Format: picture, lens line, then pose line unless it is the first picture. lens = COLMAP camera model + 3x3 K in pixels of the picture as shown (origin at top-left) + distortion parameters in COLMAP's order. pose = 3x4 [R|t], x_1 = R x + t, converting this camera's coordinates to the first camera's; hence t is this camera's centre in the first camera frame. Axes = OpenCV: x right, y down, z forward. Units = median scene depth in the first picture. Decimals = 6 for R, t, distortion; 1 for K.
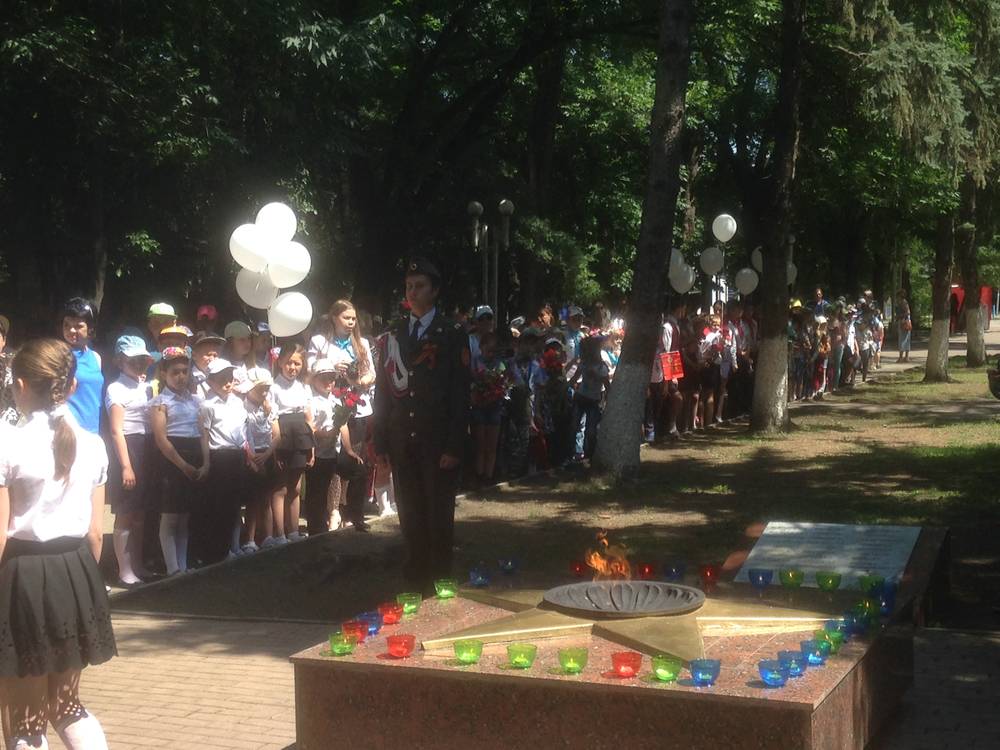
lens RADIAL K [[1498.3, 0, 500.0], [0, 1498.3, 375.0], [0, 0, 1]] dist [0.089892, 0.013067]
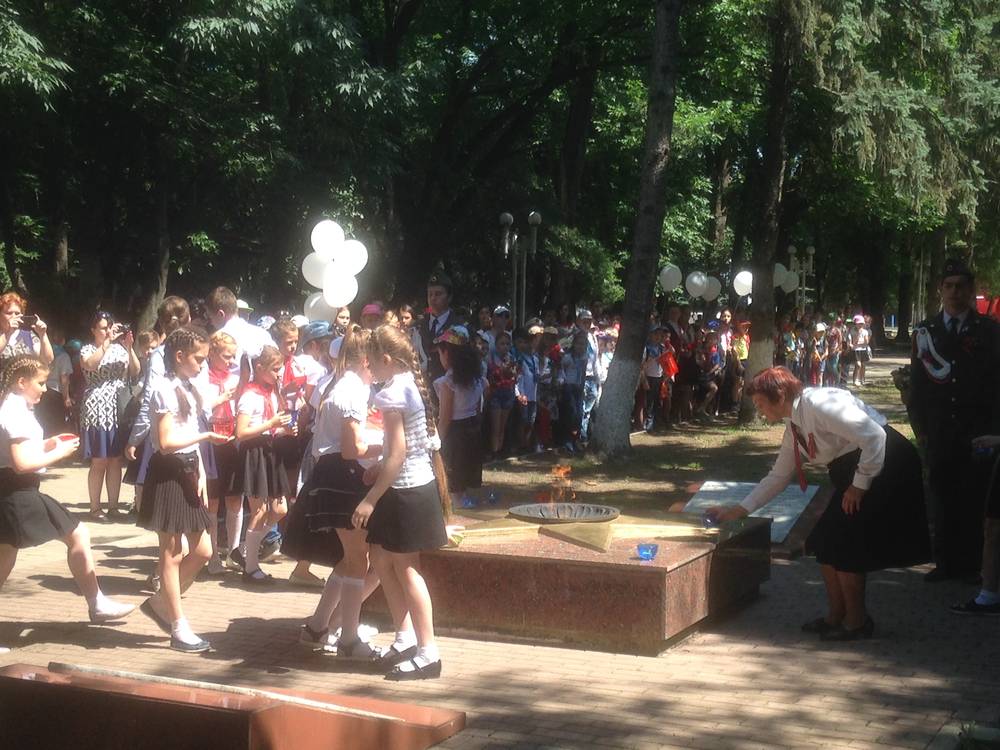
lens RADIAL K [[1498.3, 0, 500.0], [0, 1498.3, 375.0], [0, 0, 1]] dist [0.089892, 0.013067]
pose [[0.999351, 0.022031, -0.028484, 0.021256], [-0.022047, 0.999757, -0.000231, 0.006090], [0.028472, 0.000858, 0.999594, -0.164172]]
